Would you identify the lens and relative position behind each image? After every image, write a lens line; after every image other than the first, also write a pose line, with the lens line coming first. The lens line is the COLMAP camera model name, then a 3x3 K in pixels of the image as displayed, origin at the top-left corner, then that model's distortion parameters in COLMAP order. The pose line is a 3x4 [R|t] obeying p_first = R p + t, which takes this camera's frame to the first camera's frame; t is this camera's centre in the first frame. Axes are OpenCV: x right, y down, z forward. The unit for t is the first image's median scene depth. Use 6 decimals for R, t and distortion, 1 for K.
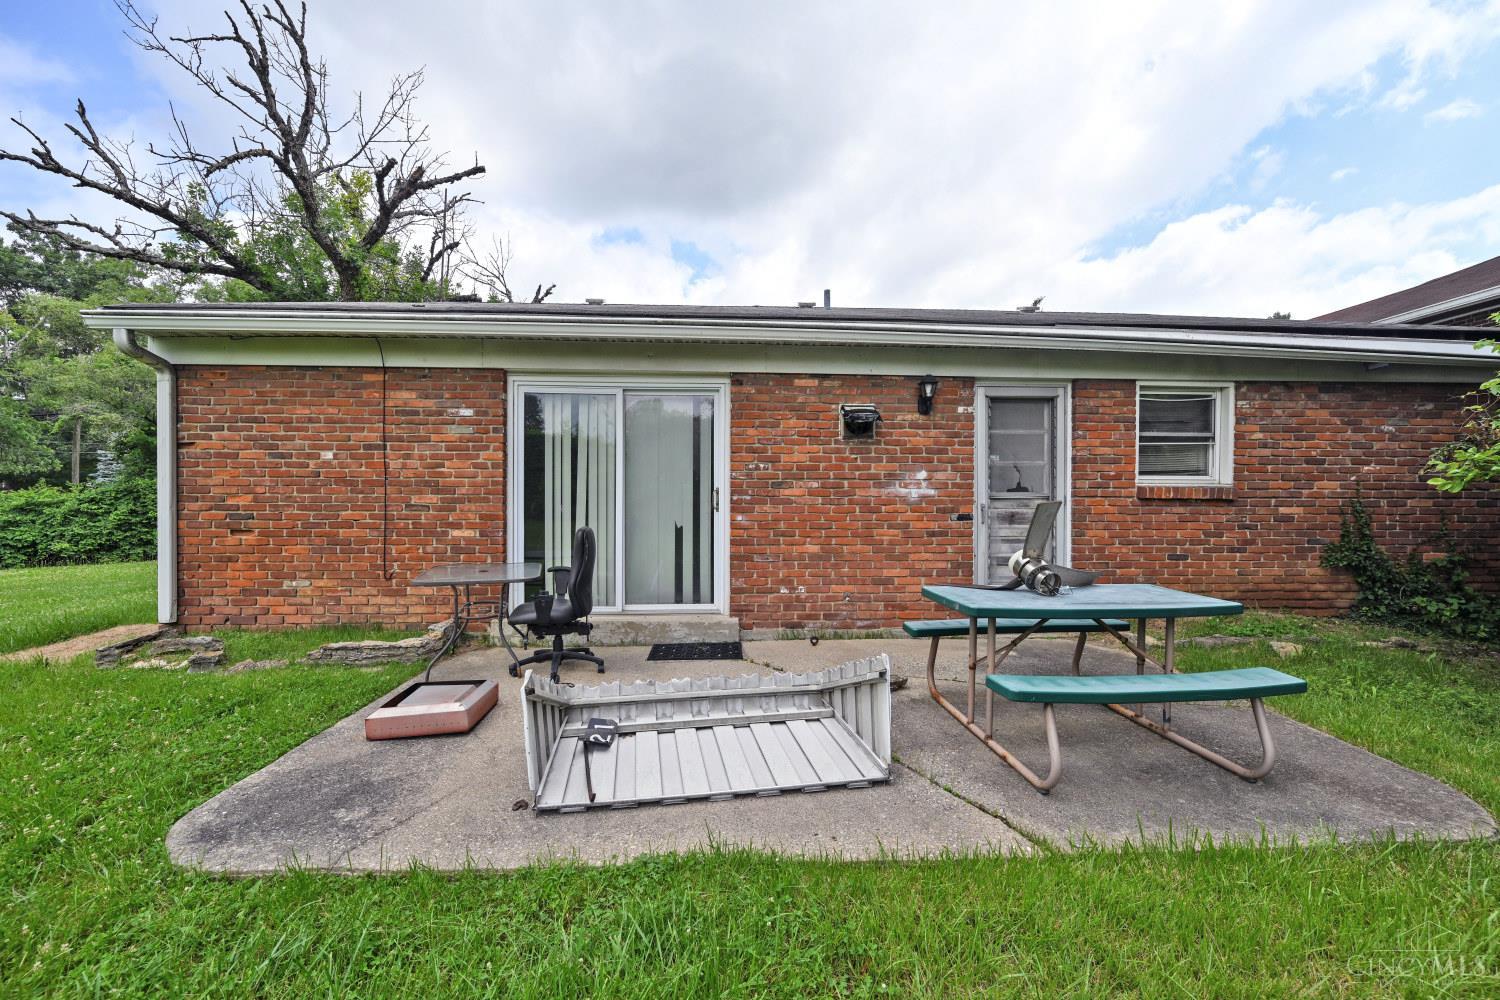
lens RADIAL K [[605.7, 0, 750.0], [0, 605.7, 500.0], [0, 0, 1]] dist [-0.001435, -0.000300]
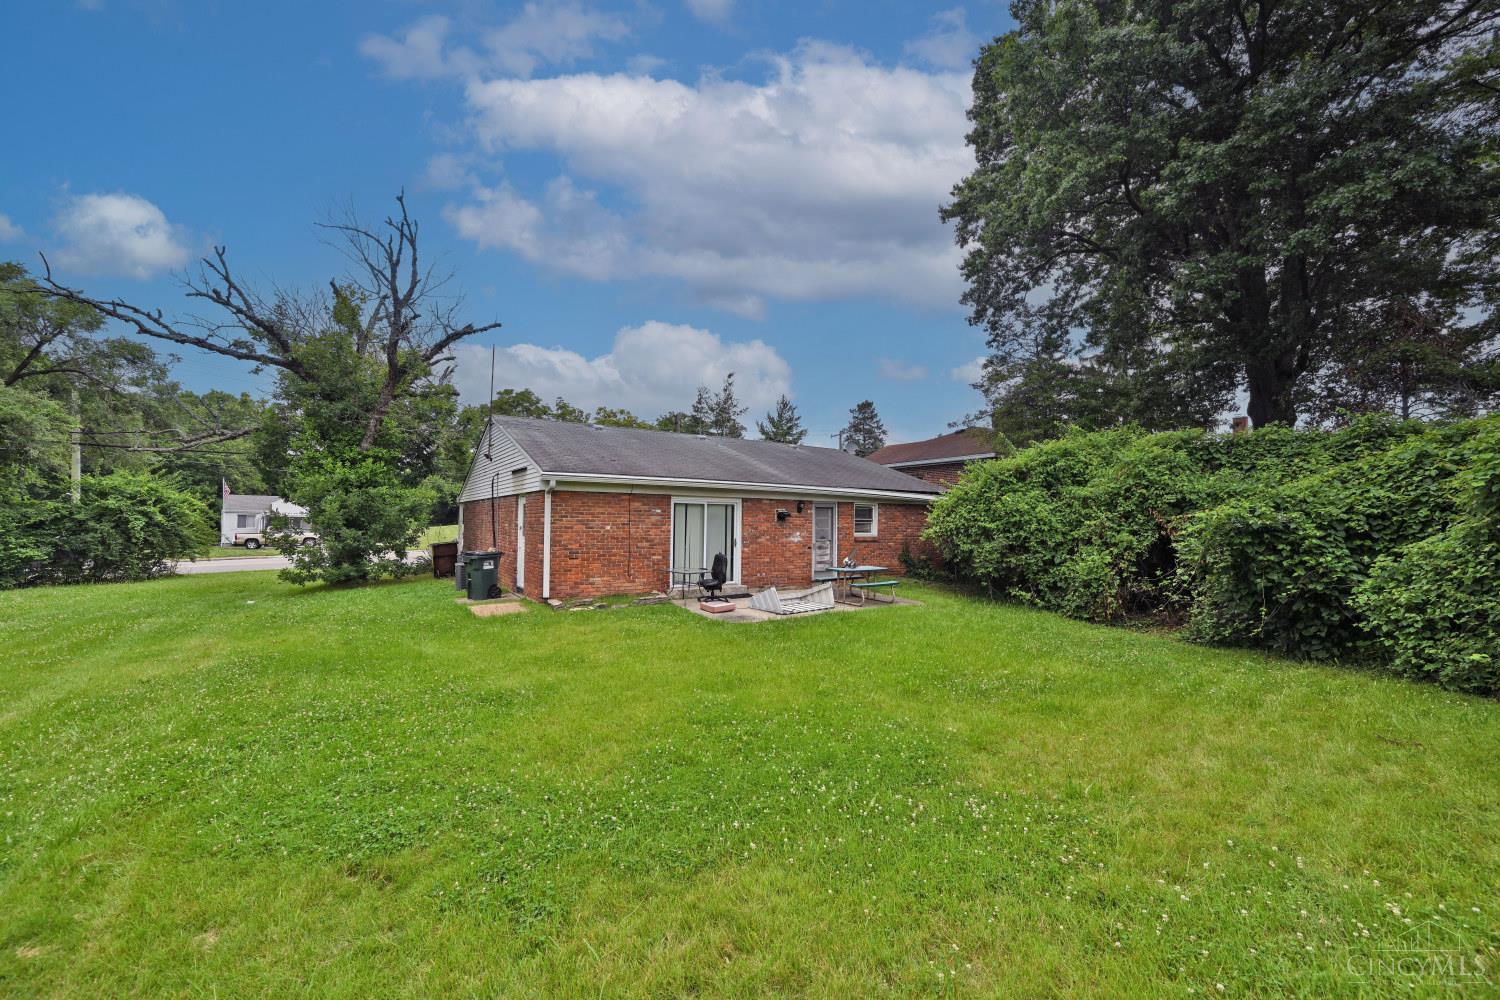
lens RADIAL K [[605.7, 0, 750.0], [0, 605.7, 500.0], [0, 0, 1]] dist [-0.001435, -0.000300]
pose [[0.858967, 0.023645, 0.511484, -1.452737], [-0.010914, 0.999552, -0.027879, -0.122125], [-0.511914, 0.018365, 0.858840, -1.435726]]
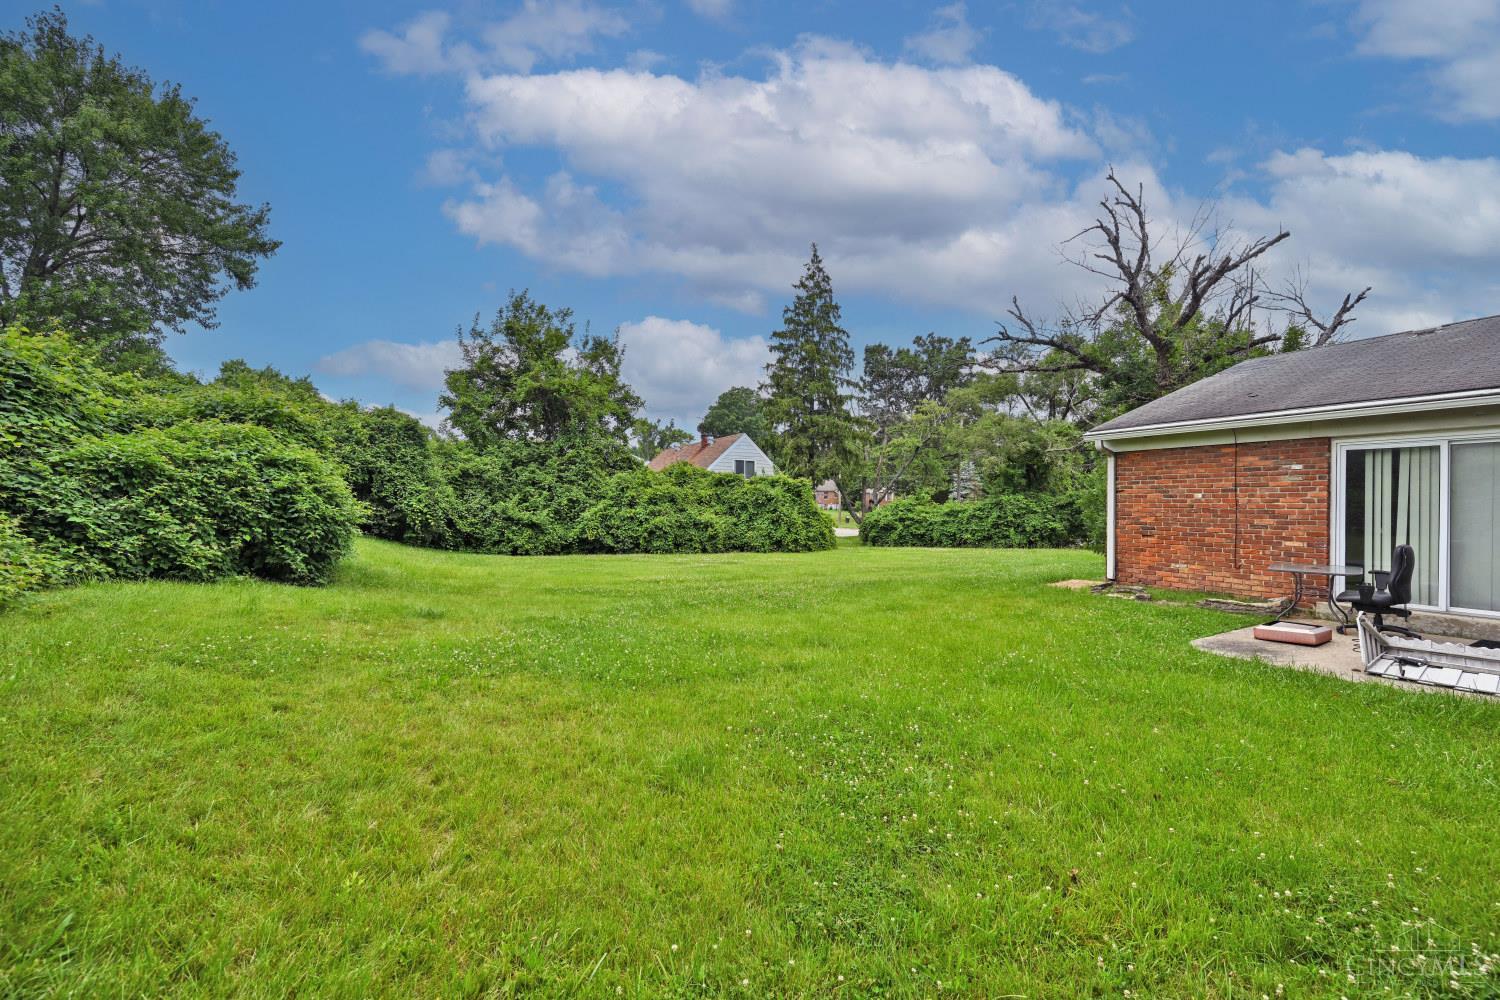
lens RADIAL K [[582.1, 0, 756.4], [0, 582.1, 508.9], [0, 0, 1]] dist [-0.001242, -0.000009]
pose [[0.438053, 0.007132, -0.898921, 0.270121], [-0.000960, 0.999972, 0.007467, -0.045593], [0.898949, -0.002408, 0.438047, -0.909329]]
